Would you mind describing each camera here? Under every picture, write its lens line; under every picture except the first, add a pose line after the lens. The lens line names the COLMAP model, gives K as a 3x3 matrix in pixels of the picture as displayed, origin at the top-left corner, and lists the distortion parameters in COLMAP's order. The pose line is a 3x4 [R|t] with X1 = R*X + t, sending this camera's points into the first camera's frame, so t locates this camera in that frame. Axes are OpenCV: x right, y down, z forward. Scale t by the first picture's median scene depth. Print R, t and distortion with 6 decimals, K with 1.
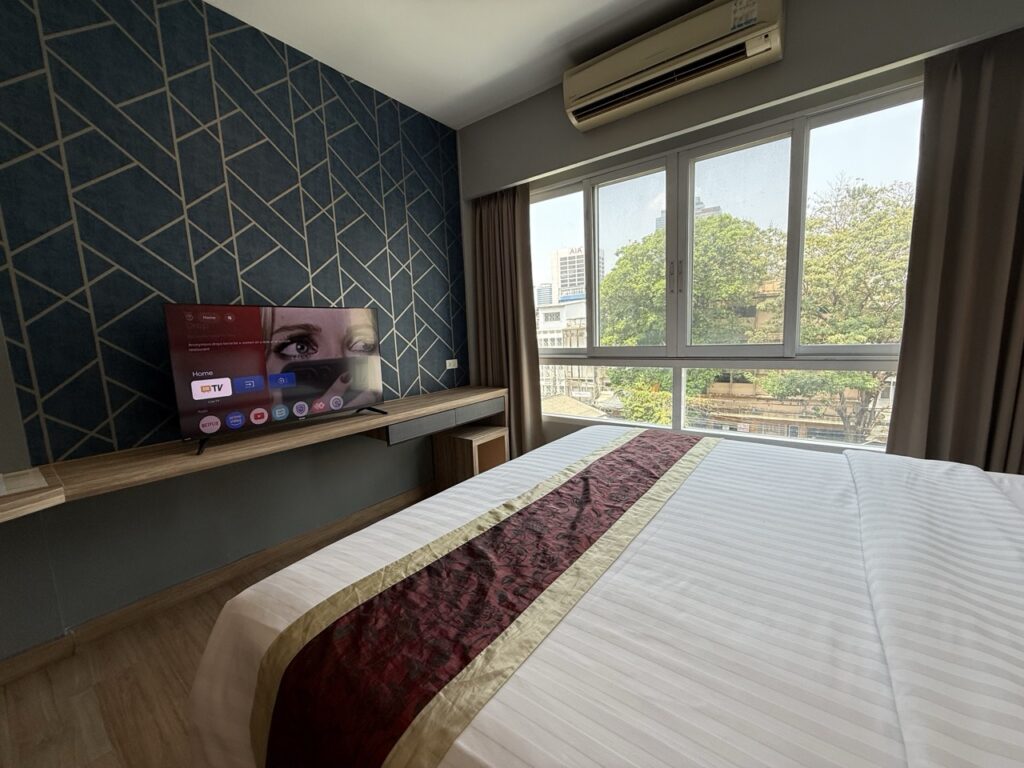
lens RADIAL K [[409.7, 0, 511.3], [0, 409.7, 385.9], [0, 0, 1]] dist [-0.002587, 0.001066]
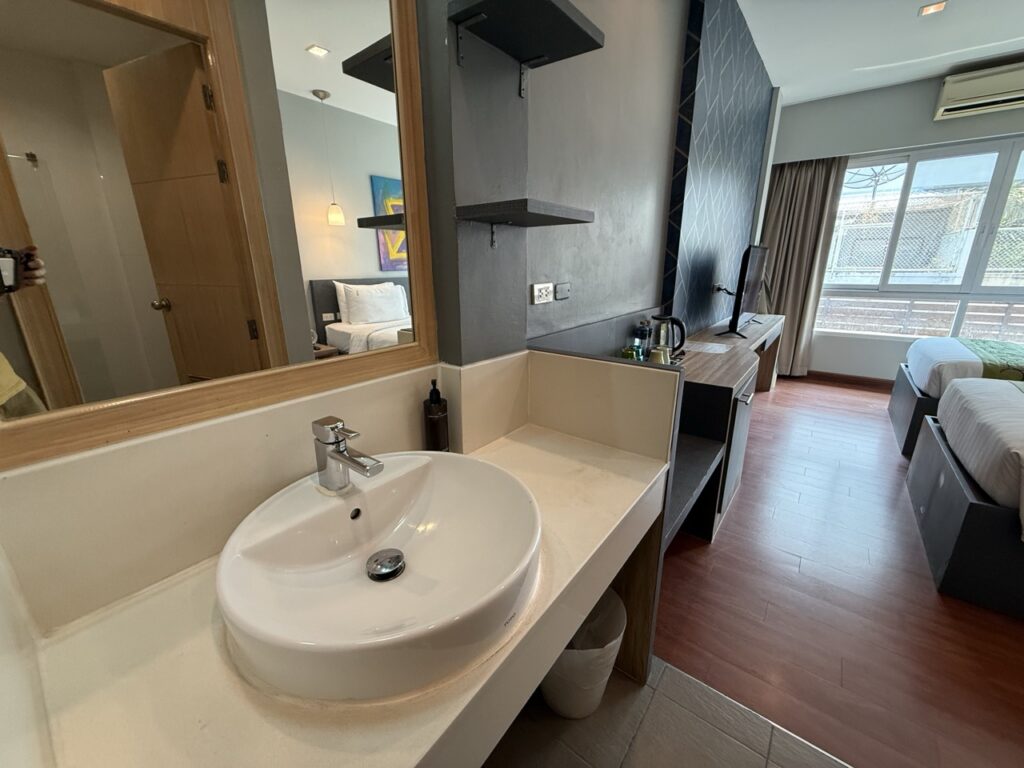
lens RADIAL K [[409.7, 0, 510.4], [0, 409.7, 384.2], [0, 0, 1]] dist [-0.002587, 0.001066]
pose [[0.999224, 0.038381, -0.008859, -1.255229], [-0.036616, 0.987956, 0.150343, 0.100393], [0.014522, -0.149902, 0.988594, -0.535849]]
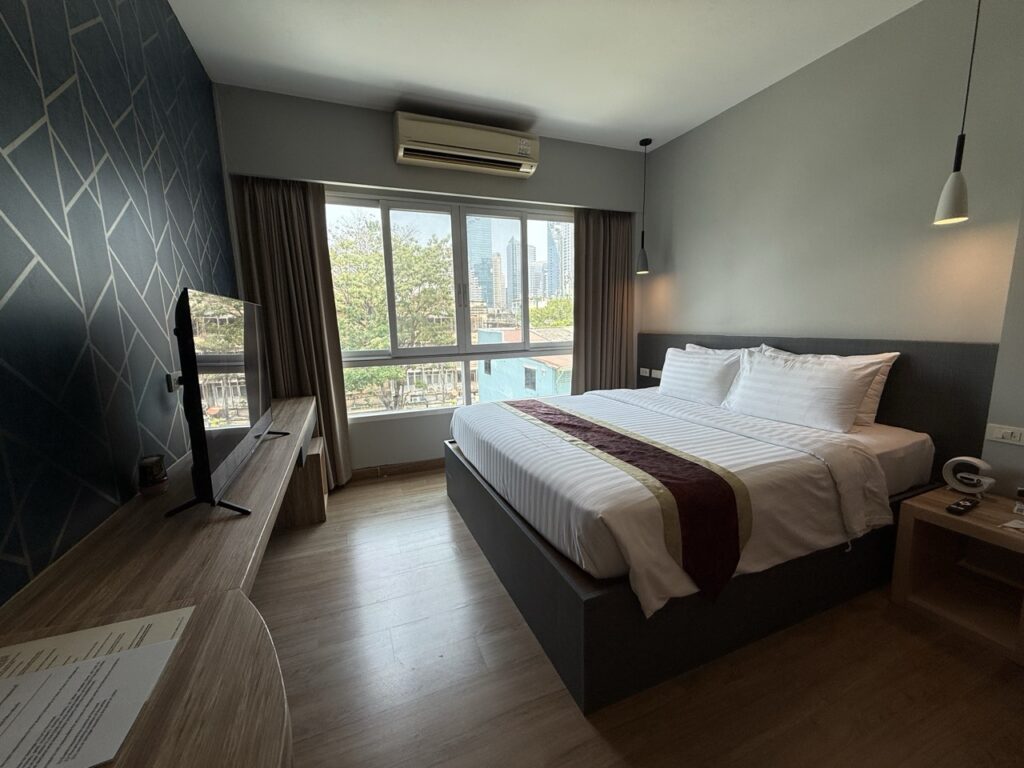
lens RADIAL K [[409.7, 0, 511.1], [0, 409.7, 384.0], [0, 0, 1]] dist [-0.002587, 0.001066]
pose [[0.505604, -0.102970, 0.856599, -0.786943], [0.115177, 0.992021, 0.051266, -0.023430], [-0.855043, 0.072740, 0.513430, 0.187898]]
